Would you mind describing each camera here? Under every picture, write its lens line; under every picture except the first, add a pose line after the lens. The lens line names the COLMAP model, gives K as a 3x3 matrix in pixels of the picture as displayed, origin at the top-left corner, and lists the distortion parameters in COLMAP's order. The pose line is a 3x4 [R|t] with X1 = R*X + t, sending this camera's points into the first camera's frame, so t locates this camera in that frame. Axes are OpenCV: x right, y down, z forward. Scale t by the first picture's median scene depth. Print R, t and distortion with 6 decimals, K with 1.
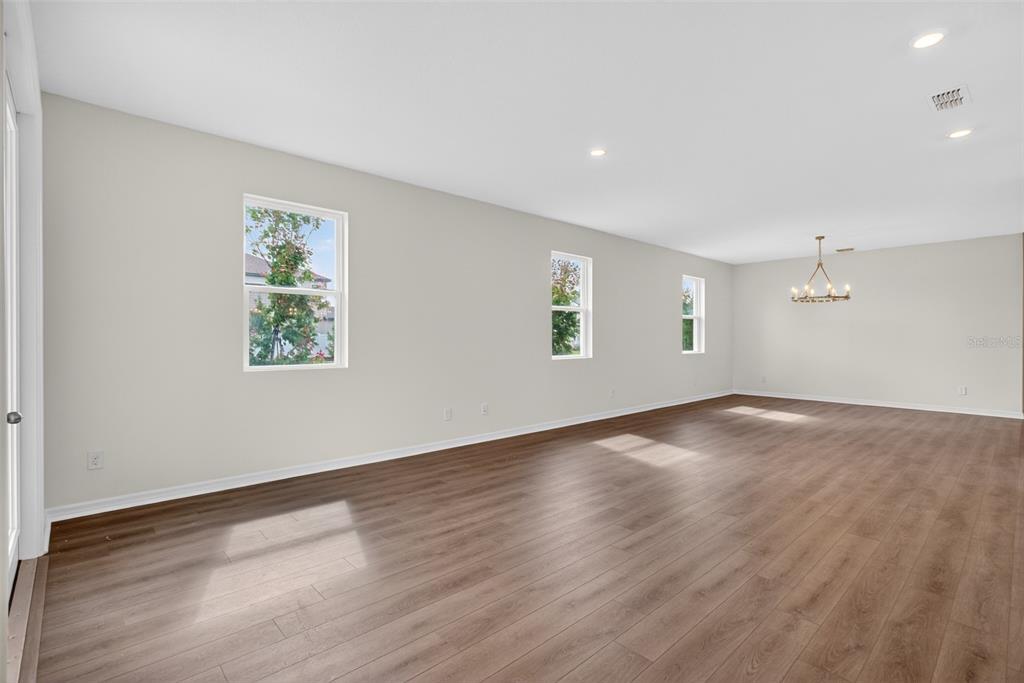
lens RADIAL K [[476.6, 0, 512.5], [0, 476.6, 337.0], [0, 0, 1]] dist [0.001557, 0.001875]
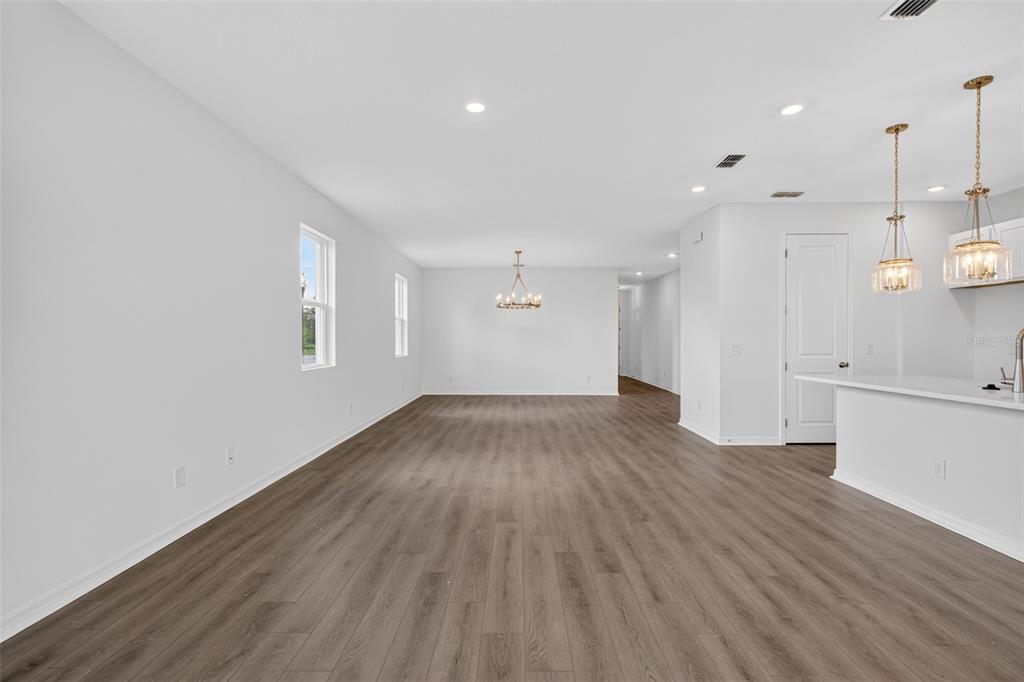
lens RADIAL K [[476.6, 0, 510.6], [0, 476.6, 344.1], [0, 0, 1]] dist [0.001557, 0.001875]
pose [[0.688897, -0.011524, 0.724767, -0.360125], [0.002036, 0.999900, 0.013964, -0.008121], [-0.724856, -0.008145, 0.688852, 0.417769]]
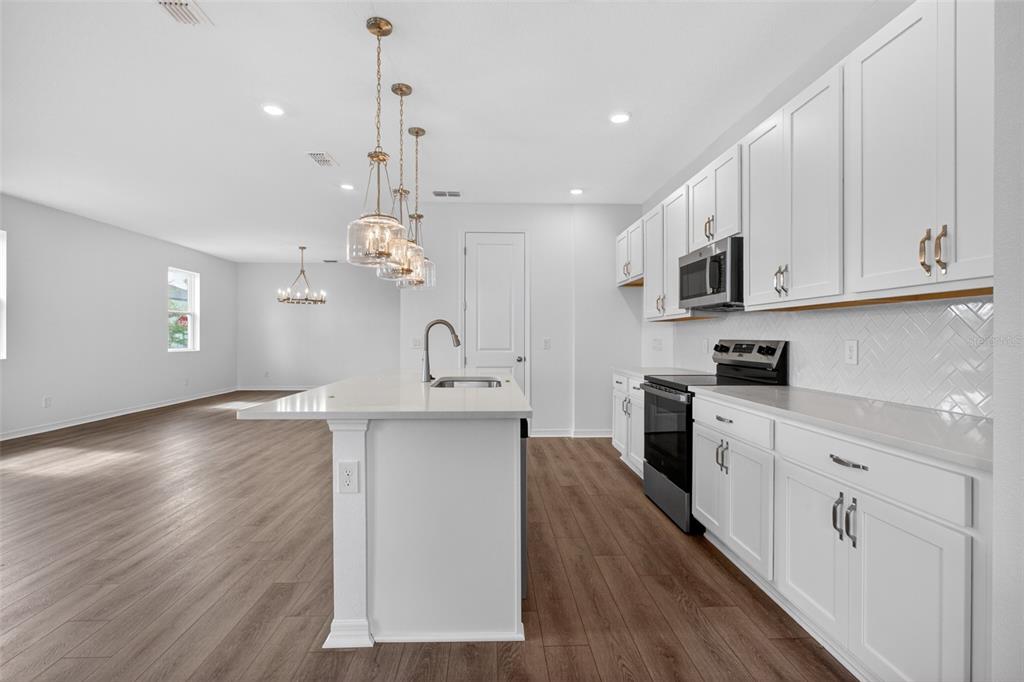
lens RADIAL K [[476.6, 0, 505.8], [0, 476.6, 335.8], [0, 0, 1]] dist [0.001557, 0.001875]
pose [[0.657948, 0.002318, 0.753060, 0.190521], [-0.003796, 0.999993, 0.000239, 0.002027], [-0.753054, -0.003016, 0.657952, -0.223548]]
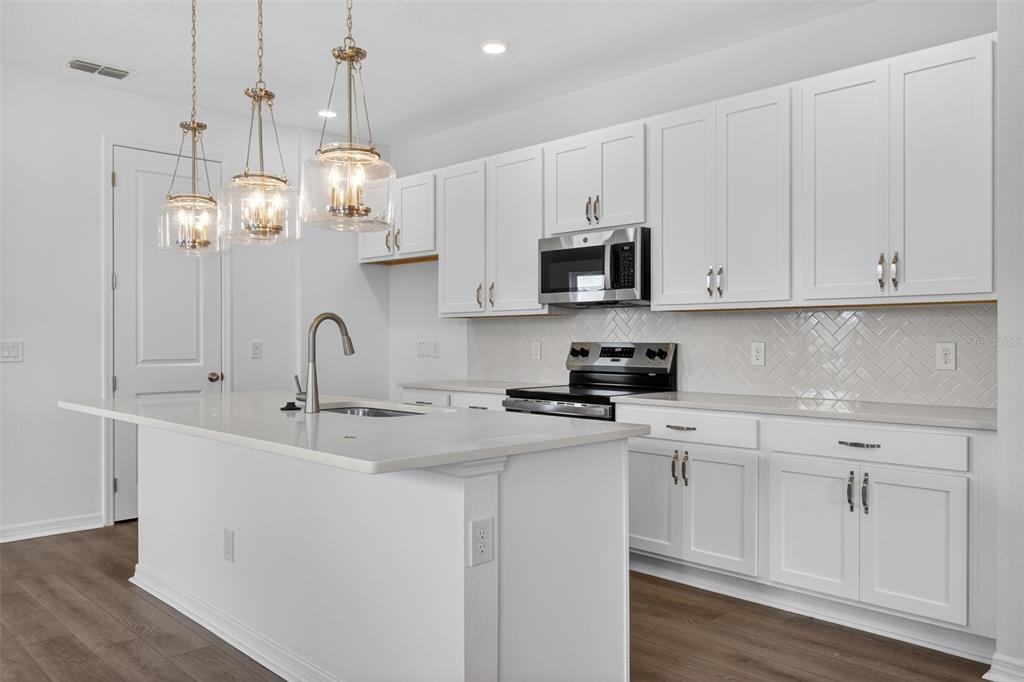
lens RADIAL K [[791.0, 0, 514.8], [0, 791.0, 344.2], [0, 0, 1]] dist [-0.000073, -0.012294]
pose [[-0.023882, -0.008529, 0.999678, -0.098156], [-0.003996, 0.999956, 0.008436, 0.001056], [-0.999707, -0.003794, -0.023915, 0.182961]]
